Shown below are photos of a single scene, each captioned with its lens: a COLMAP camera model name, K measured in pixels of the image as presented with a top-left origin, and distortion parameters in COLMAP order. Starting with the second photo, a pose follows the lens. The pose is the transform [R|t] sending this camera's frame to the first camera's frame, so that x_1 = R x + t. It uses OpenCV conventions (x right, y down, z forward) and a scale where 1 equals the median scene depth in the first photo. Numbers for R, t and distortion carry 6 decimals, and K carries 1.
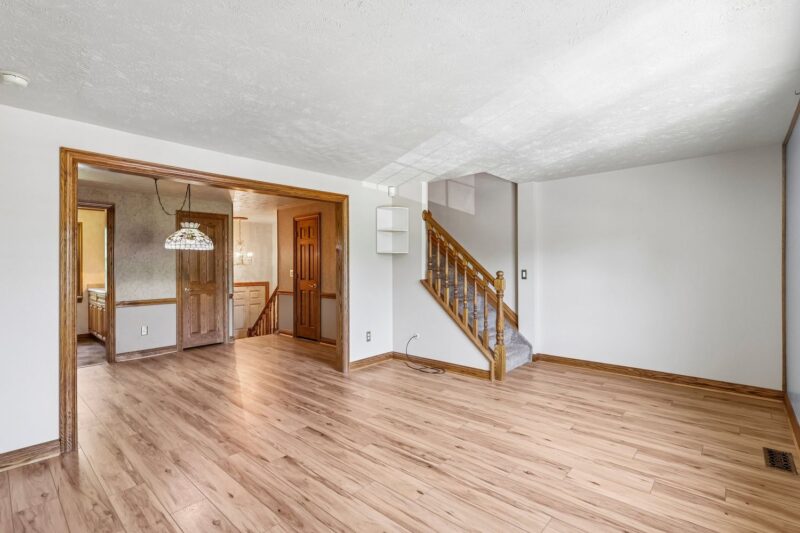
lens RADIAL K [[374.5, 0, 397.5], [0, 374.5, 264.7], [0, 0, 1]] dist [0.002559, 0.000134]
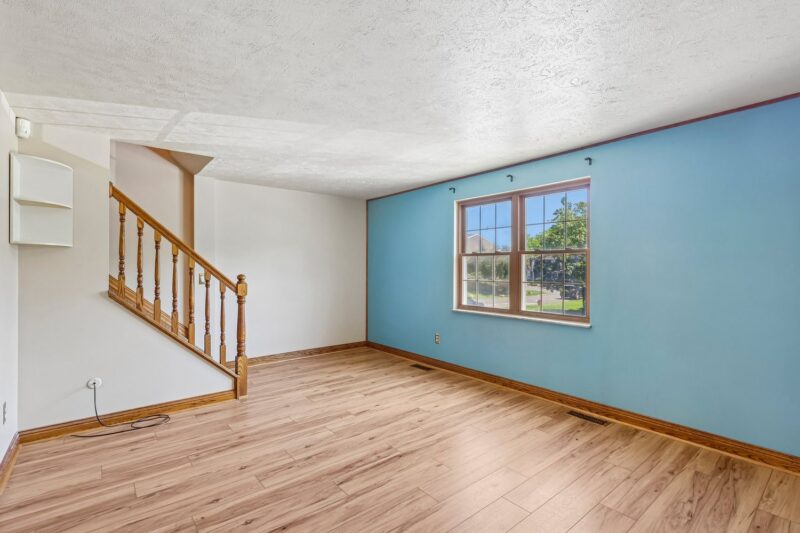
lens RADIAL K [[374.5, 0, 398.9], [0, 374.5, 266.8], [0, 0, 1]] dist [0.002559, 0.000134]
pose [[0.151027, 0.009172, 0.988487, -0.685798], [-0.002234, 0.999958, -0.008937, 0.006452], [-0.988527, -0.000858, 0.151041, 0.593375]]
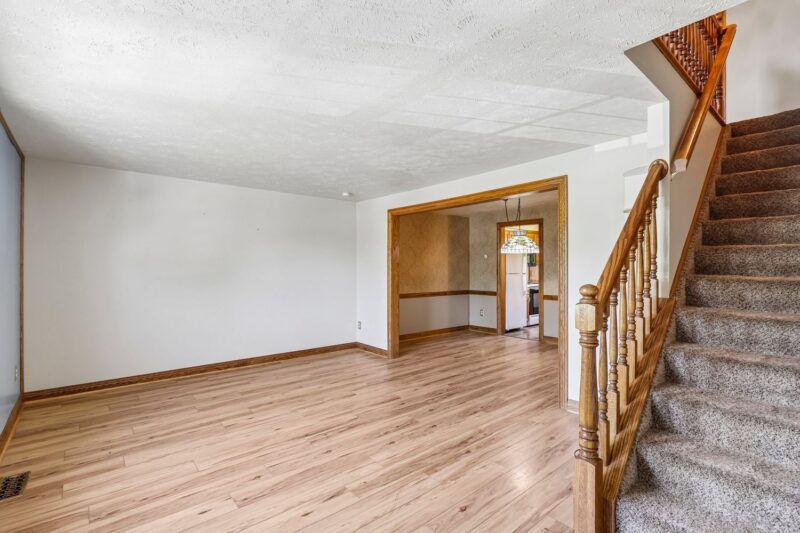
lens RADIAL K [[374.5, 0, 398.1], [0, 374.5, 265.3], [0, 0, 1]] dist [0.002559, 0.000134]
pose [[-0.132570, 0.002237, -0.991171, 0.879864], [0.003756, 0.999991, 0.001754, -0.009435], [0.991167, -0.003490, -0.132577, 1.026036]]
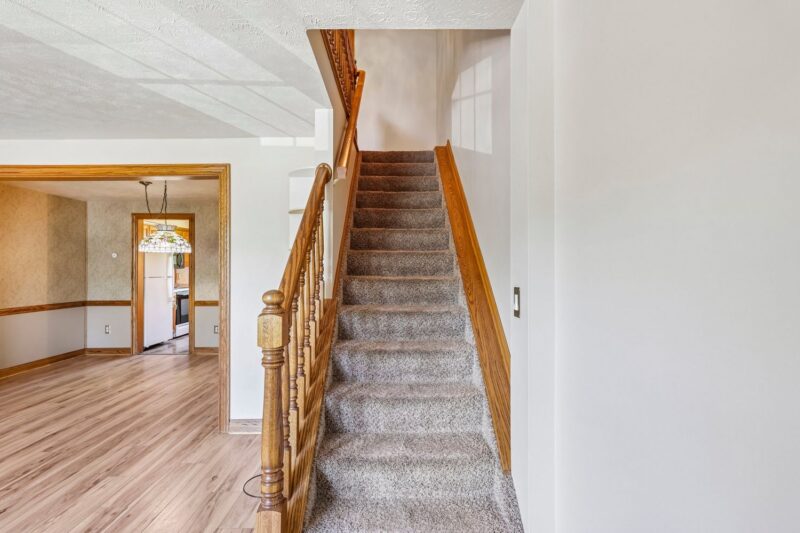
lens RADIAL K [[374.5, 0, 397.7], [0, 374.5, 266.0], [0, 0, 1]] dist [0.002559, 0.000134]
pose [[0.678848, 0.000250, -0.734279, 0.736252], [-0.001127, 0.999999, -0.000702, -0.008189], [0.734278, 0.001304, 0.678848, 1.034686]]
